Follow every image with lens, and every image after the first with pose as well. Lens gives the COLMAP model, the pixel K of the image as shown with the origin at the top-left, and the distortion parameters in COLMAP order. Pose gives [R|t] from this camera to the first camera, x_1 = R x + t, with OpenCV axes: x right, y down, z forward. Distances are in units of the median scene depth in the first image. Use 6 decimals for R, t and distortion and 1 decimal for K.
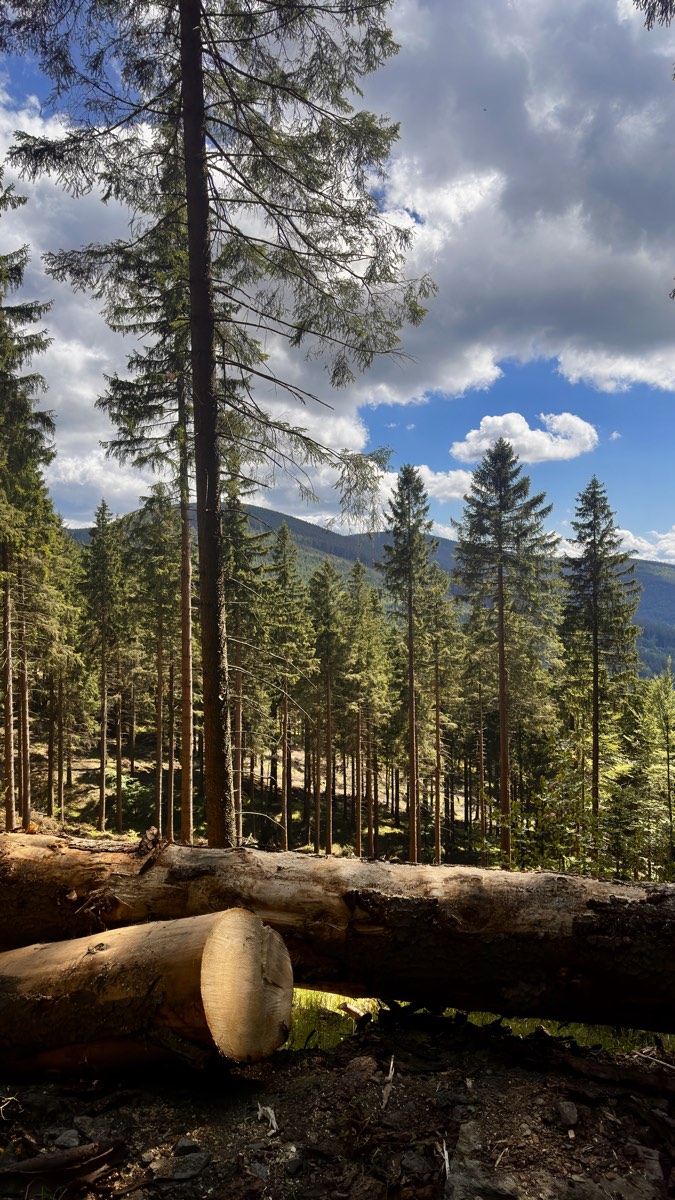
lens RADIAL K [[832.5, 0, 337.5], [0, 832.5, 600.0], [0, 0, 1]] dist [0.130085, -0.002608]
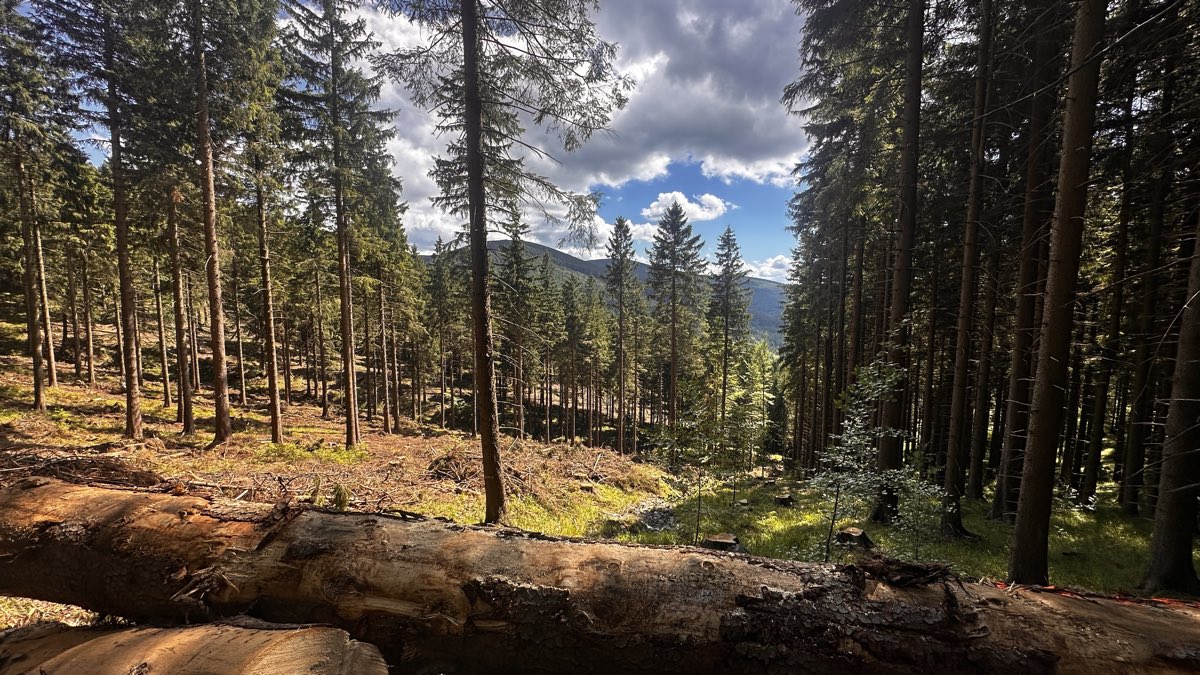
lens RADIAL K [[435.1, 0, 600.0], [0, 435.1, 337.5], [0, 0, 1]] dist [0.028274, 0.000121]
pose [[0.999774, 0.005818, 0.020460, 0.026976], [-0.007438, 0.996767, 0.079997, 0.010419], [-0.019928, -0.080131, 0.996585, 0.109405]]
